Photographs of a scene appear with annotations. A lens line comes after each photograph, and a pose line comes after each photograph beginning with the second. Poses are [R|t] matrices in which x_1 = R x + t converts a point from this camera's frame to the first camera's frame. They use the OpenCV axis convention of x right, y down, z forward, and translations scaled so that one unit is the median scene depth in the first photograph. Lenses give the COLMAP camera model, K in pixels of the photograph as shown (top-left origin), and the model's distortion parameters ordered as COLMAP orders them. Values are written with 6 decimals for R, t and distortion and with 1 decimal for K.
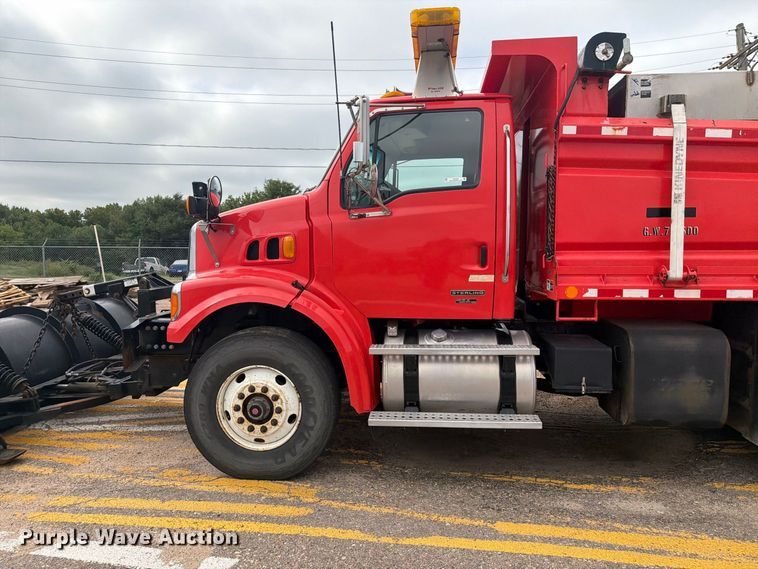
lens RADIAL K [[529.9, 0, 372.6], [0, 529.9, 284.5], [0, 0, 1]] dist [0.091035, -0.150397]
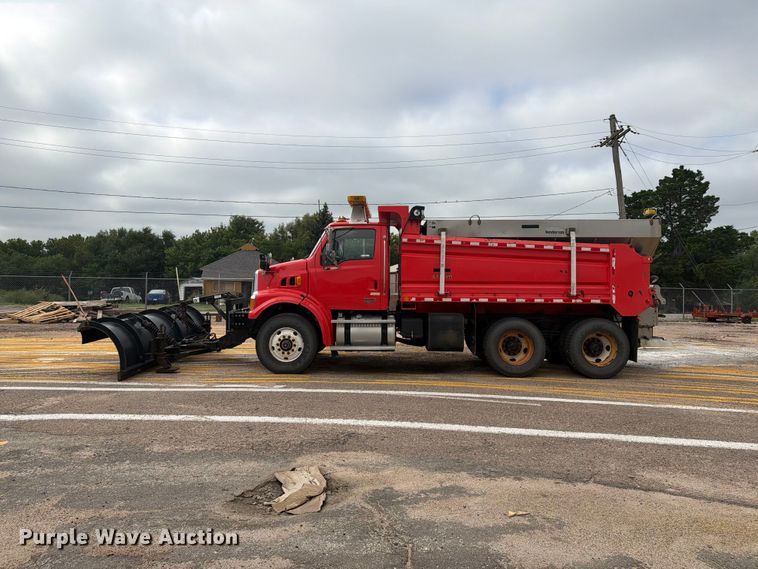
lens RADIAL K [[529.9, 0, 372.6], [0, 529.9, 284.5], [0, 0, 1]] dist [0.091035, -0.150397]
pose [[0.996895, 0.011715, 0.077862, -0.007281], [-0.006879, 0.998047, -0.062093, 0.100910], [-0.078437, 0.061365, 0.995029, -1.529578]]
